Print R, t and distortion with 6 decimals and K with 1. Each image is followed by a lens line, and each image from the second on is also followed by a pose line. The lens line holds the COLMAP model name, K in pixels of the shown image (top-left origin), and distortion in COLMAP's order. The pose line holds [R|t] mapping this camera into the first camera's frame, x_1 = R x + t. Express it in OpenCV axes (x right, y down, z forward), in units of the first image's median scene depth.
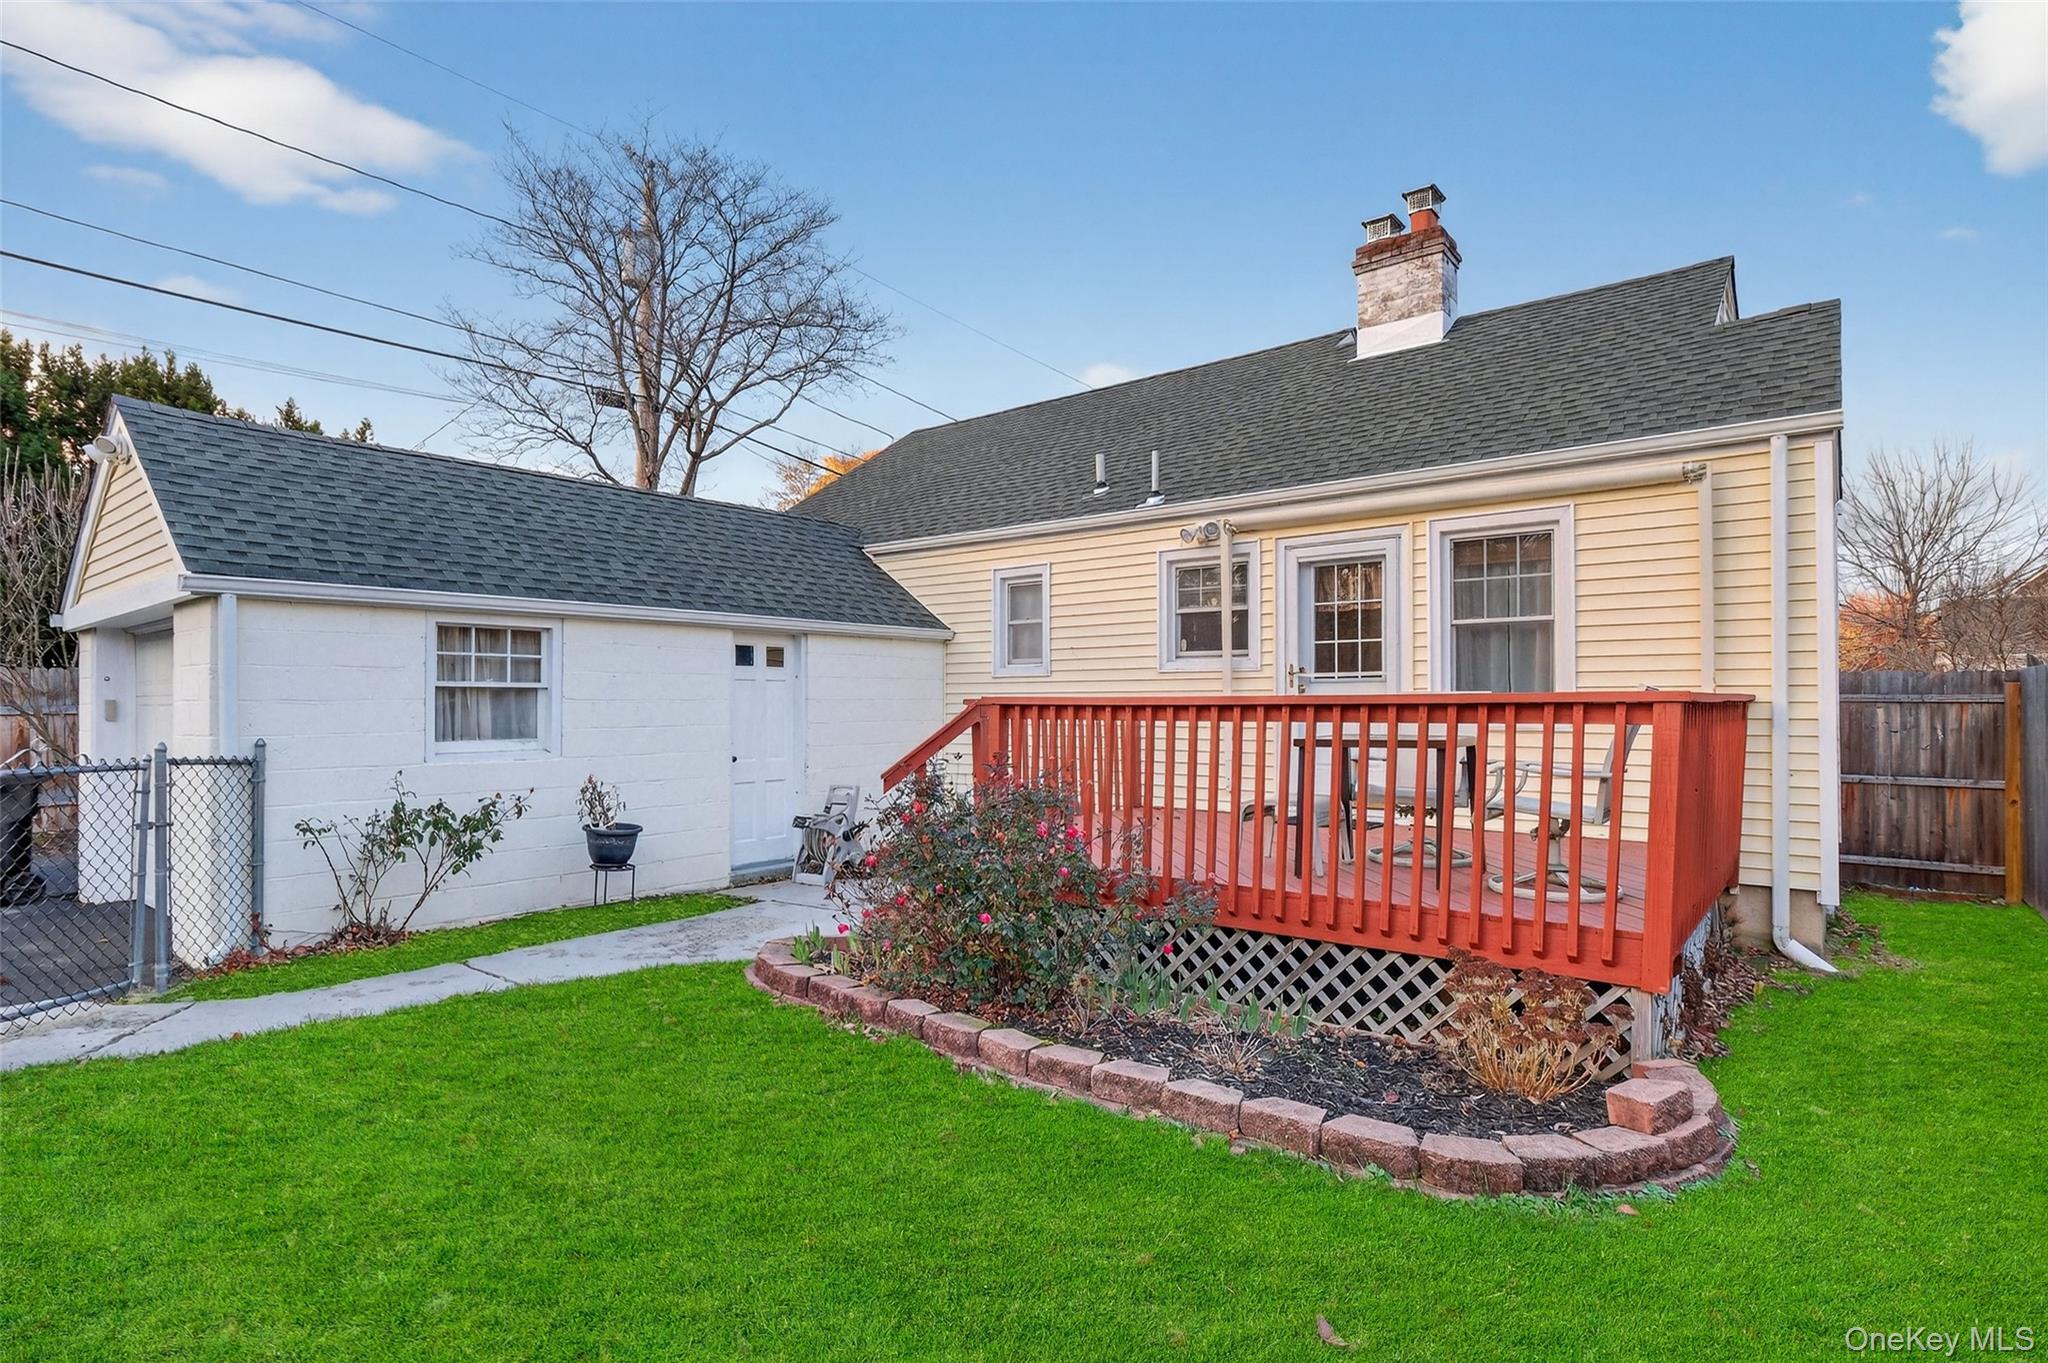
lens RADIAL K [[1049.9, 0, 1024.0], [0, 1049.9, 681.5], [0, 0, 1]] dist [0.000705, -0.000008]
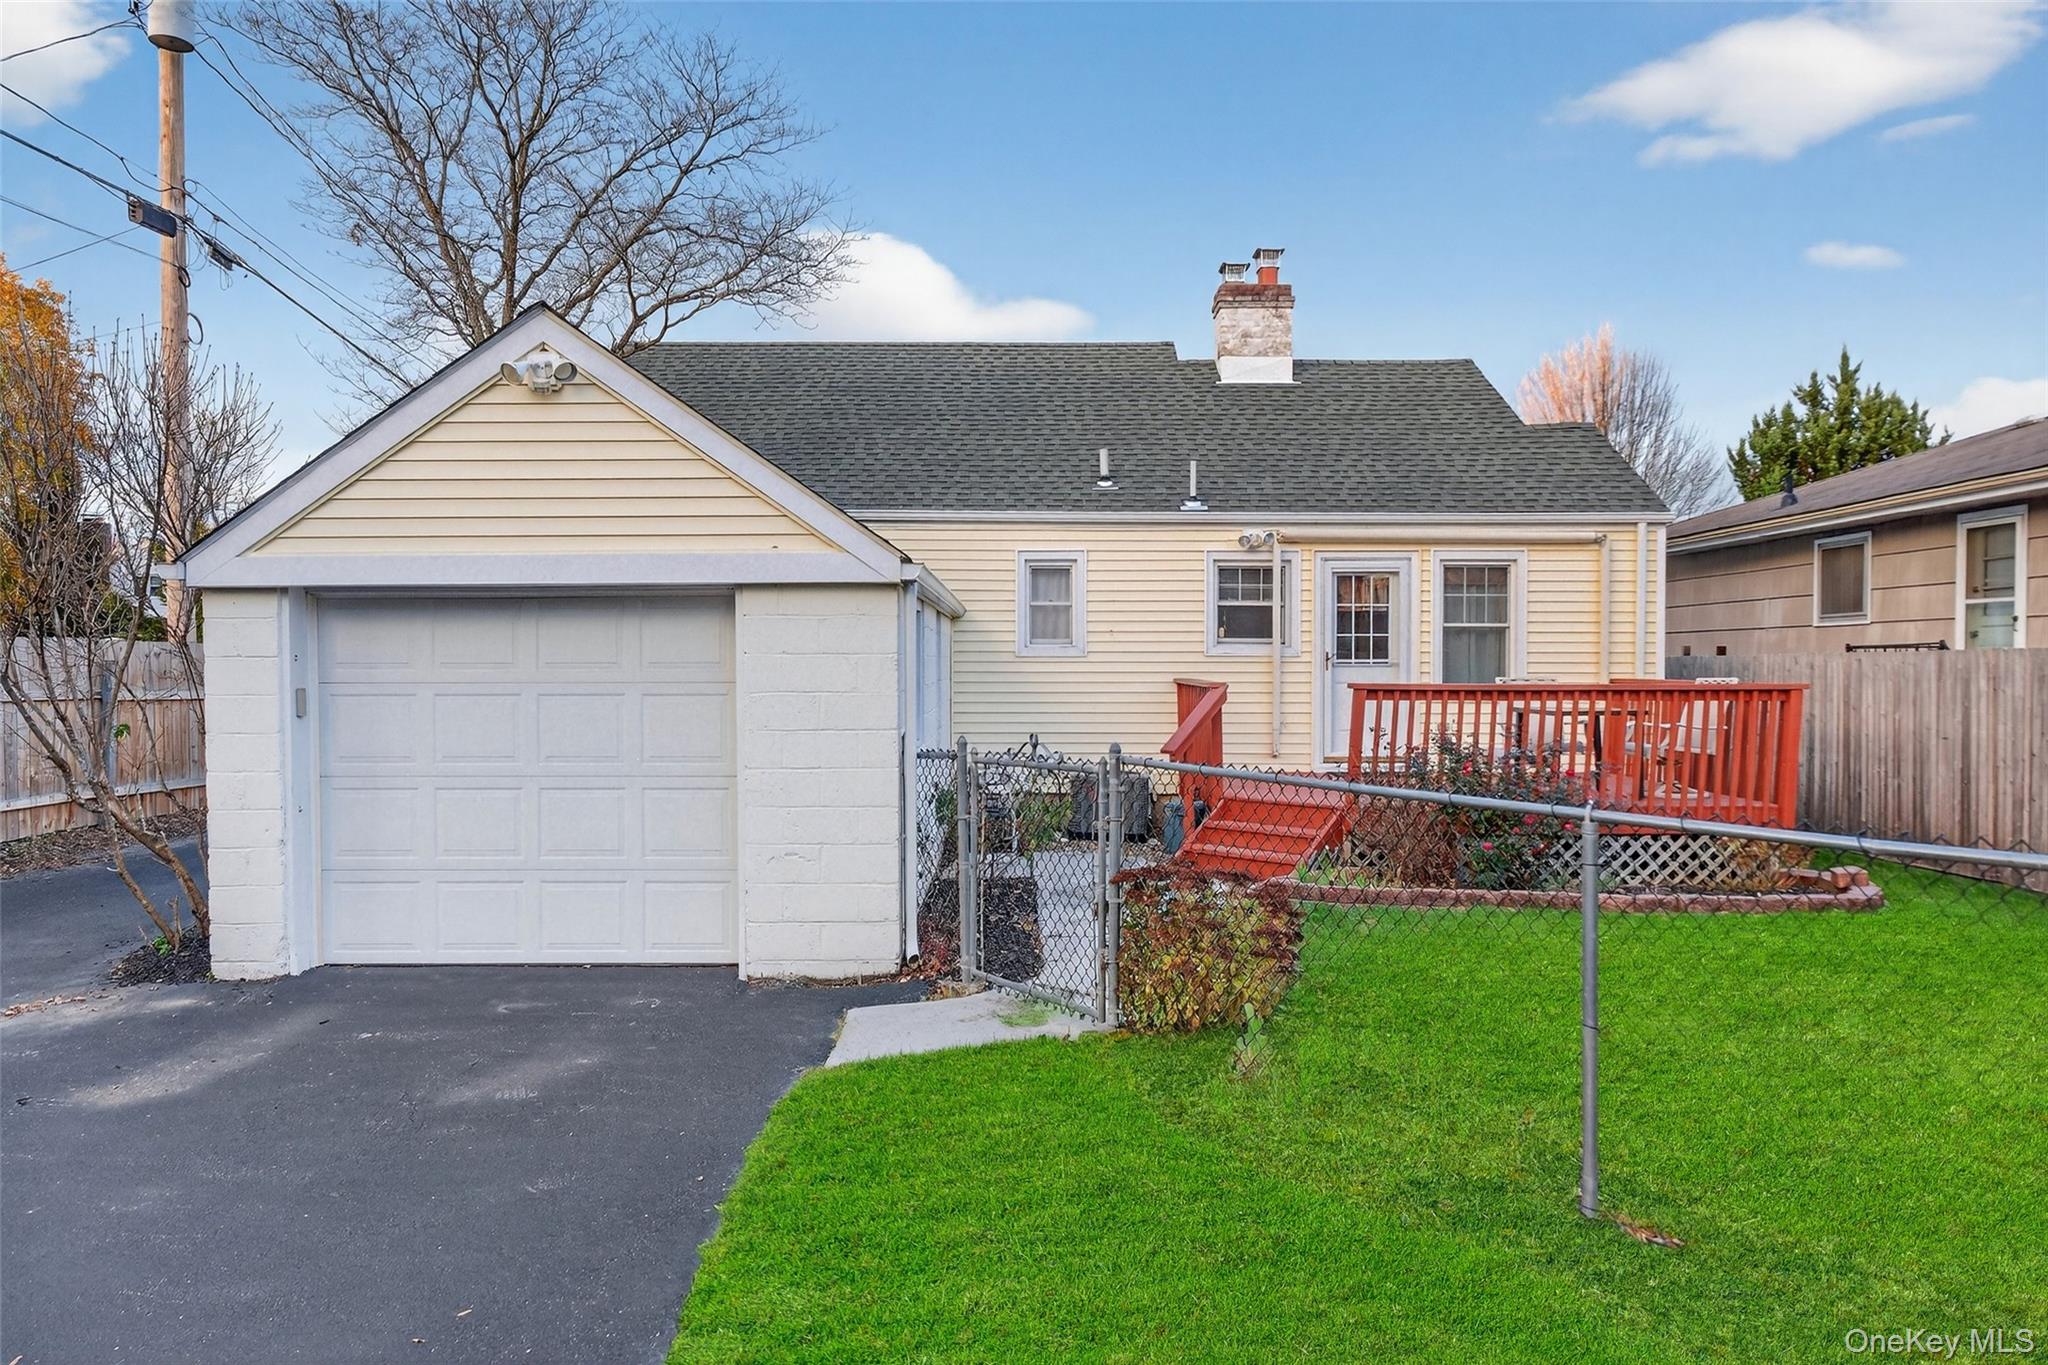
lens RADIAL K [[1332.1, 0, 1031.1], [0, 1332.1, 688.0], [0, 0, 1]] dist [0.002503, 0.001497]
pose [[0.767648, -0.008895, 0.640810, -1.031182], [-0.016895, 0.999275, 0.034109, -0.021553], [-0.640649, -0.037010, 0.766941, -0.005612]]
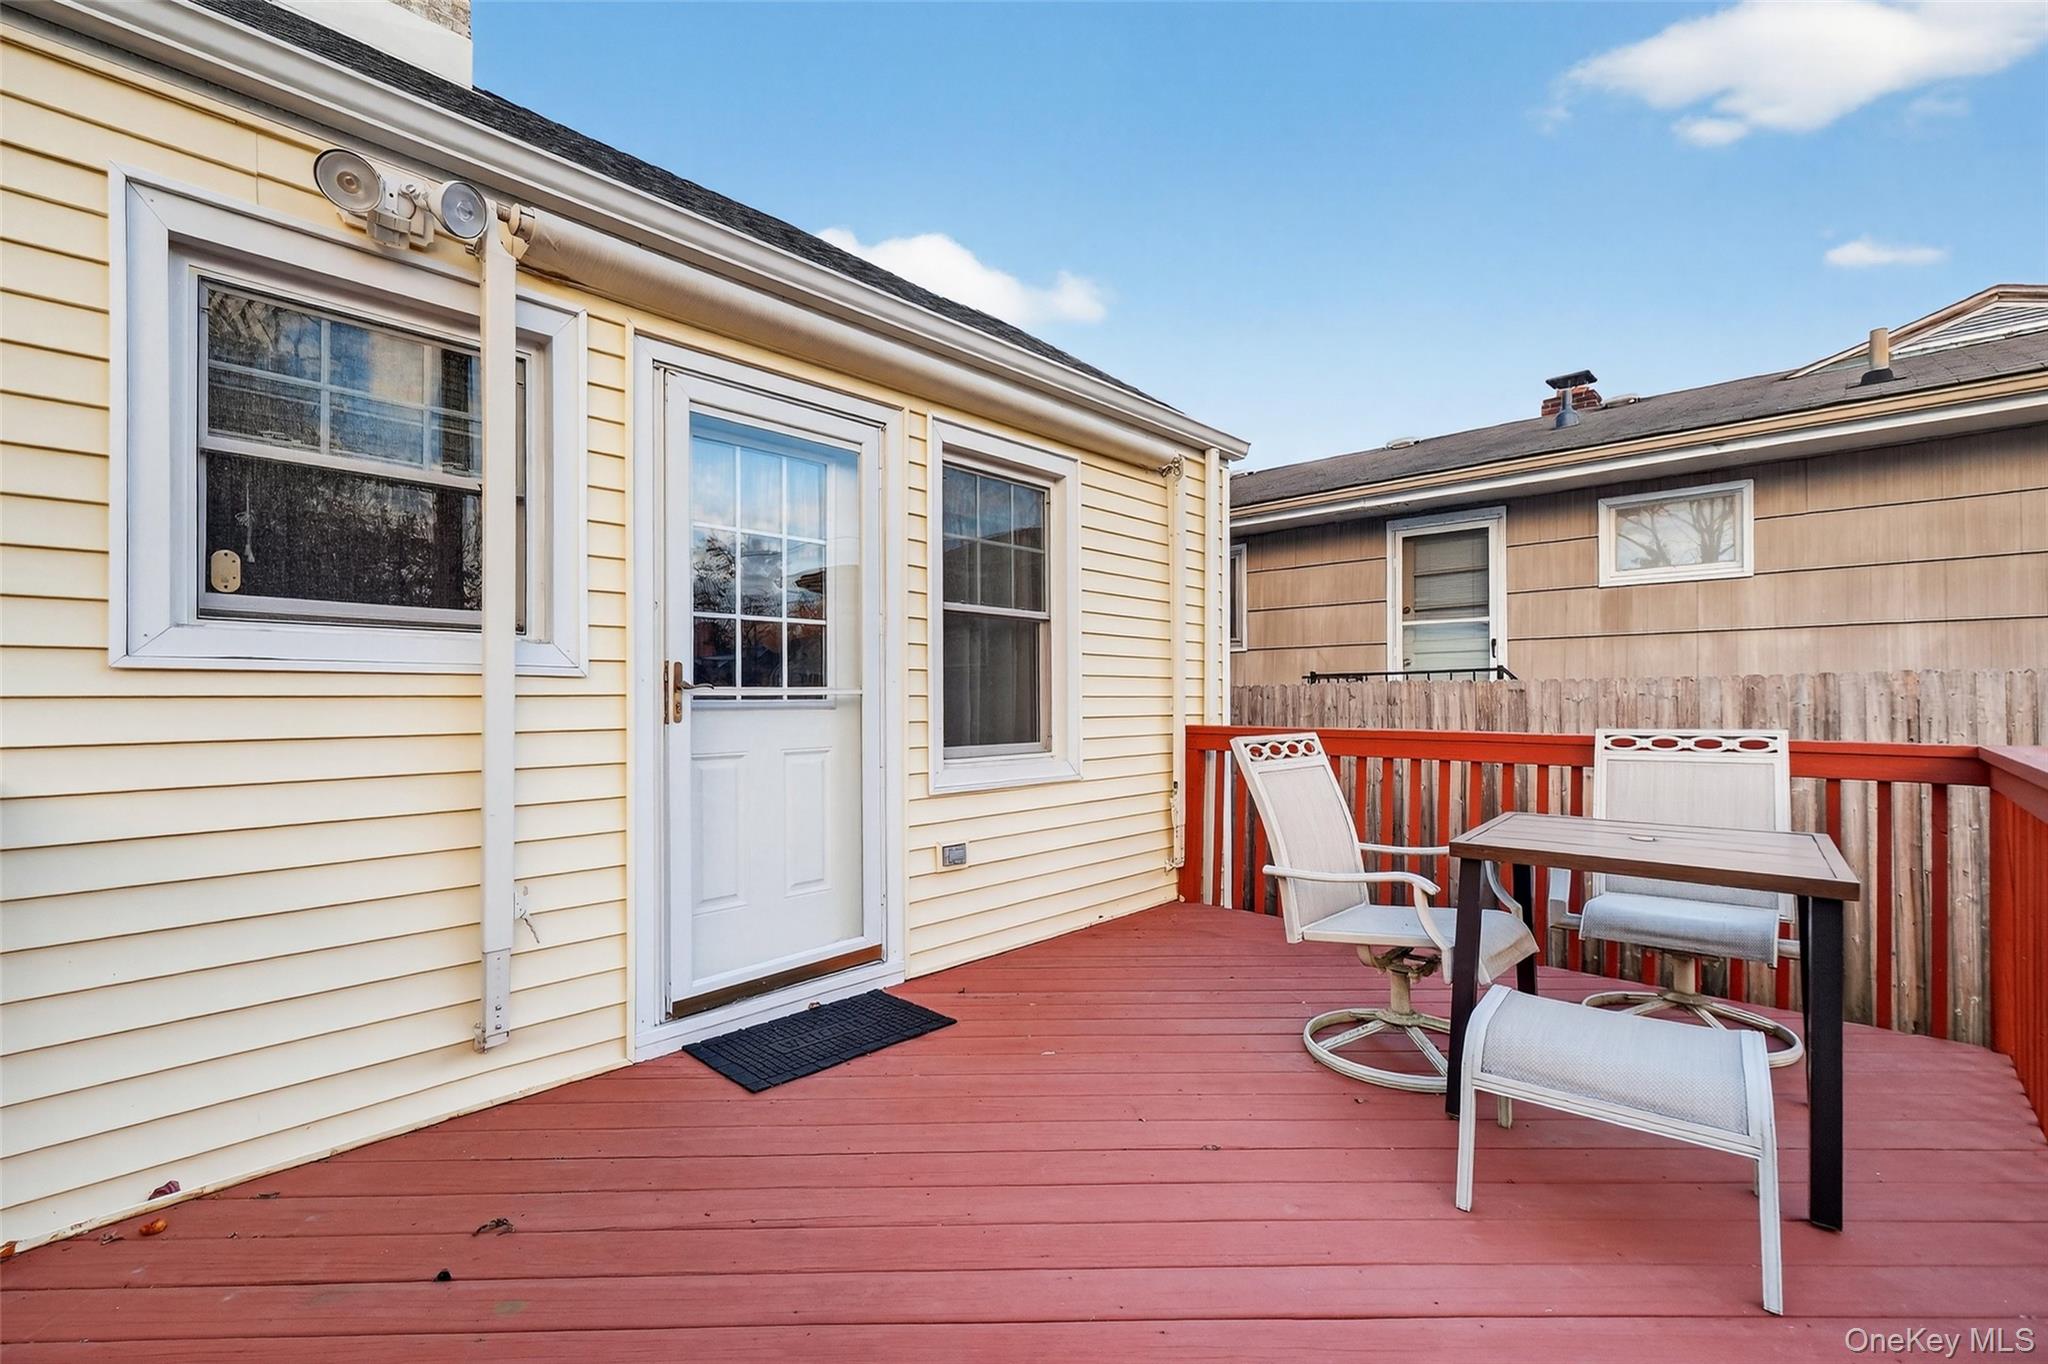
lens RADIAL K [[882.8, 0, 1017.3], [0, 882.8, 689.4], [0, 0, 1]] dist [0.000683, 0.000137]
pose [[0.071300, 0.010604, 0.997399, -0.066030], [-0.020371, 0.999750, -0.009172, -0.006172], [-0.997247, -0.019664, 0.071498, 0.833249]]
